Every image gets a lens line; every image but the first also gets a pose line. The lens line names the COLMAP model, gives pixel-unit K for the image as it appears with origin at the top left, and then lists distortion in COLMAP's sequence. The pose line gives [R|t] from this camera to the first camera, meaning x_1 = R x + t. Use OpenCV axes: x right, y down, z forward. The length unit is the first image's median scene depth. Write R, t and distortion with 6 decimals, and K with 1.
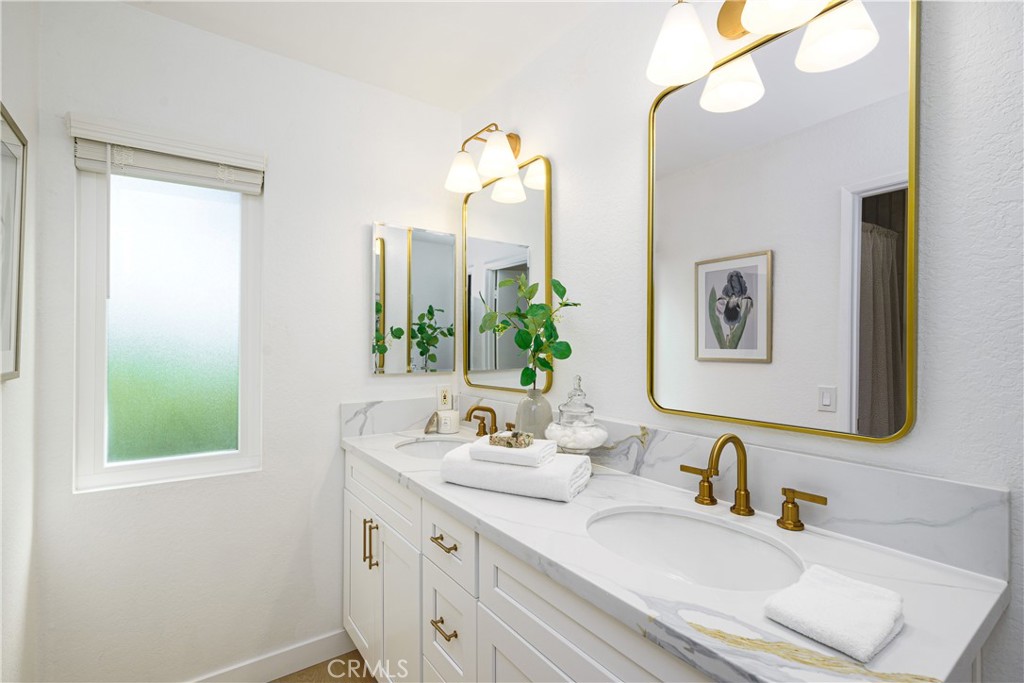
lens RADIAL K [[468.2, 0, 511.3], [0, 468.2, 345.4], [0, 0, 1]] dist [0.001571, 0.000255]
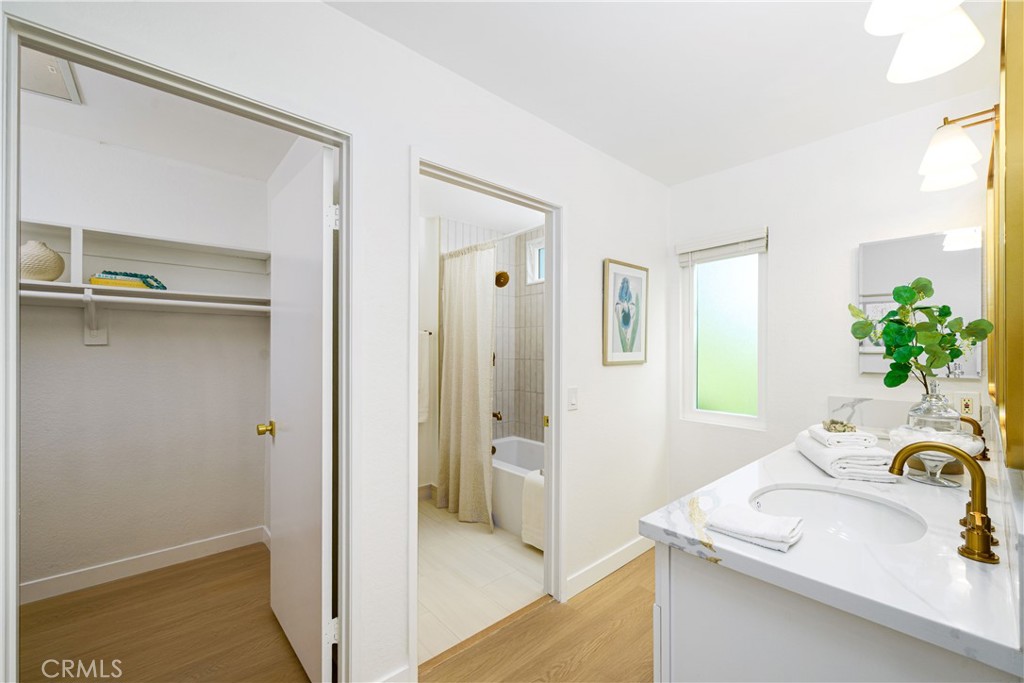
lens RADIAL K [[414.8, 0, 512.4], [0, 414.8, 346.2], [0, 0, 1]] dist [-0.000636, -0.000252]
pose [[0.106838, -0.008195, -0.994243, 0.823194], [0.000538, 0.999966, -0.008184, -0.001346], [0.994276, 0.000339, 0.106839, 0.033120]]
